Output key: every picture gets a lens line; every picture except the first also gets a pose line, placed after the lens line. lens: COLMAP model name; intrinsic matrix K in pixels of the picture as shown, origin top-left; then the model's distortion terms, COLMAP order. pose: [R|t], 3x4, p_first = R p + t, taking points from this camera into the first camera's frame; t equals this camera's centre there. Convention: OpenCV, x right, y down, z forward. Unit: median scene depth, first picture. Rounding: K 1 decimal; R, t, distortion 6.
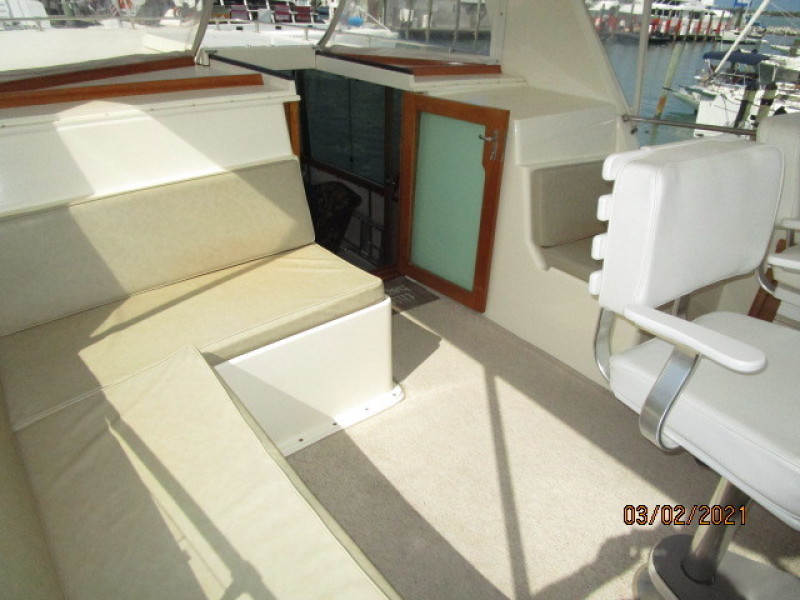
lens RADIAL K [[539.5, 0, 401.9], [0, 539.5, 302.3], [0, 0, 1]] dist [-0.020069, -0.002823]
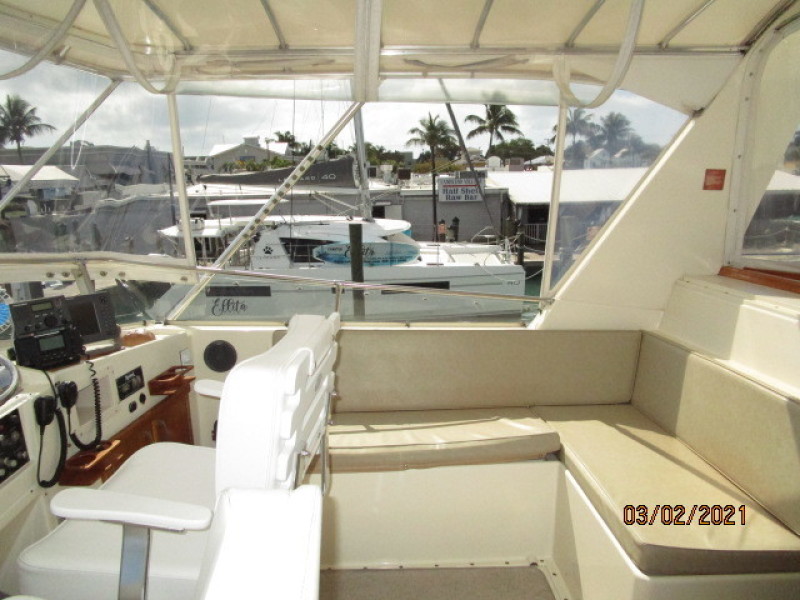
lens RADIAL K [[539.5, 0, 399.6], [0, 539.5, 298.8], [0, 0, 1]] dist [-0.020069, -0.002823]
pose [[-0.578335, 0.141639, -0.803410, 0.753198], [-0.418259, 0.794049, 0.441072, -0.529112], [0.700420, 0.591121, -0.399985, 0.907801]]
